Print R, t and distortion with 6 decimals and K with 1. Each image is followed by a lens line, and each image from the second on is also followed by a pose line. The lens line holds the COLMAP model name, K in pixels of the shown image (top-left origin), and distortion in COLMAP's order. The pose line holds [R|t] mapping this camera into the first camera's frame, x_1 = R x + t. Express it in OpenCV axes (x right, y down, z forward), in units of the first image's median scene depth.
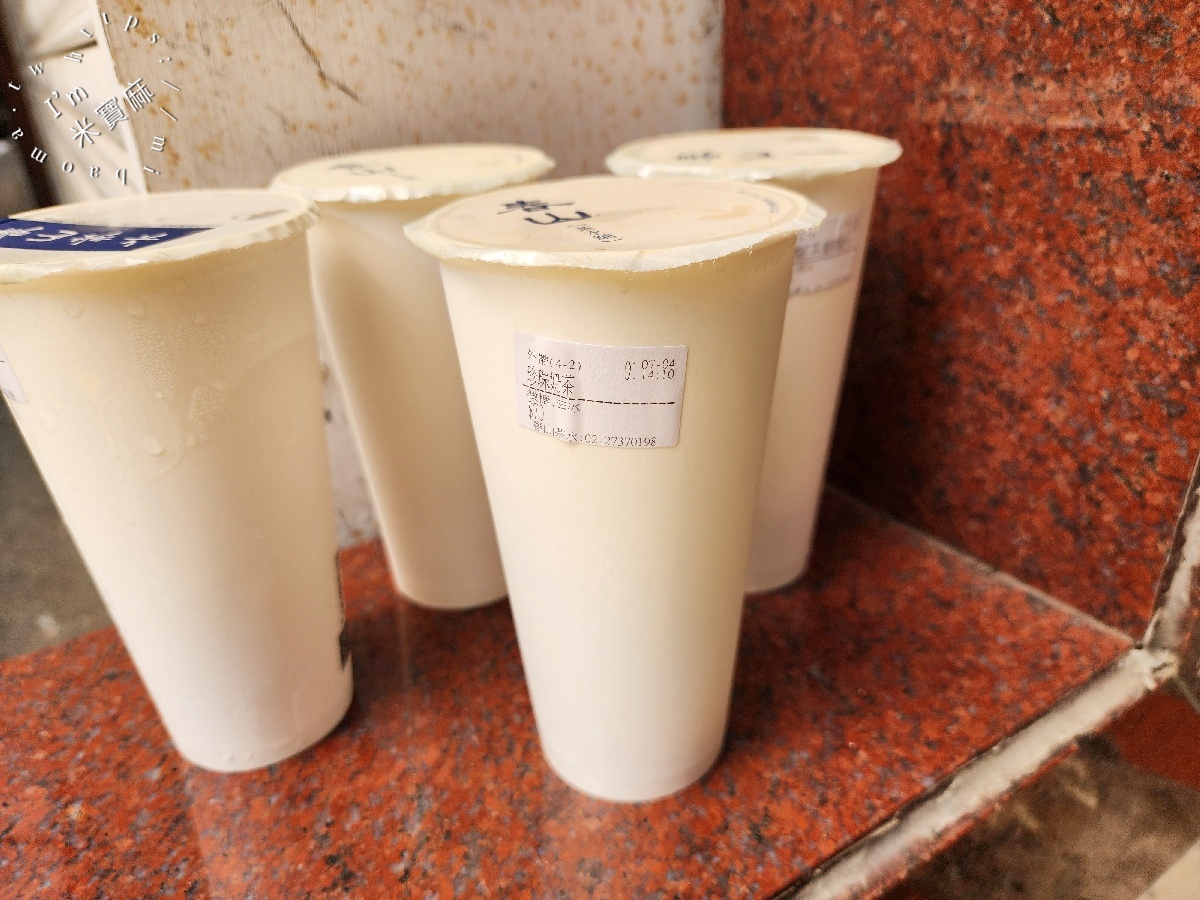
lens RADIAL K [[842.4, 0, 577.0], [0, 842.4, 452.6], [0, 0, 1]] dist [-0.004033, -0.020140]
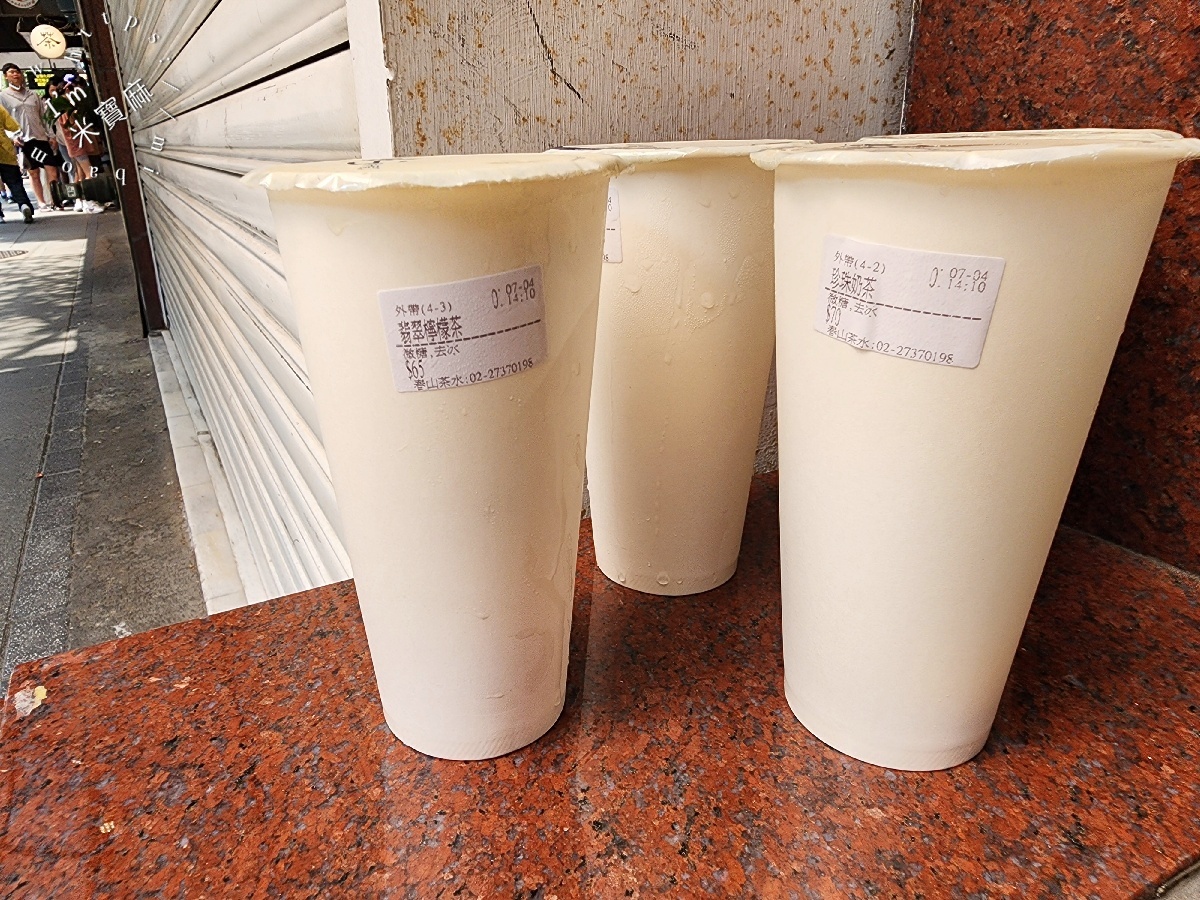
lens RADIAL K [[818.4, 0, 538.5], [0, 818.4, 416.3], [0, 0, 1]] dist [0.002436, 0.000251]
pose [[0.994340, 0.049164, -0.094190, -0.239096], [-0.059103, 0.992627, -0.105826, 0.106094], [0.088293, 0.110794, 0.989914, 0.029172]]
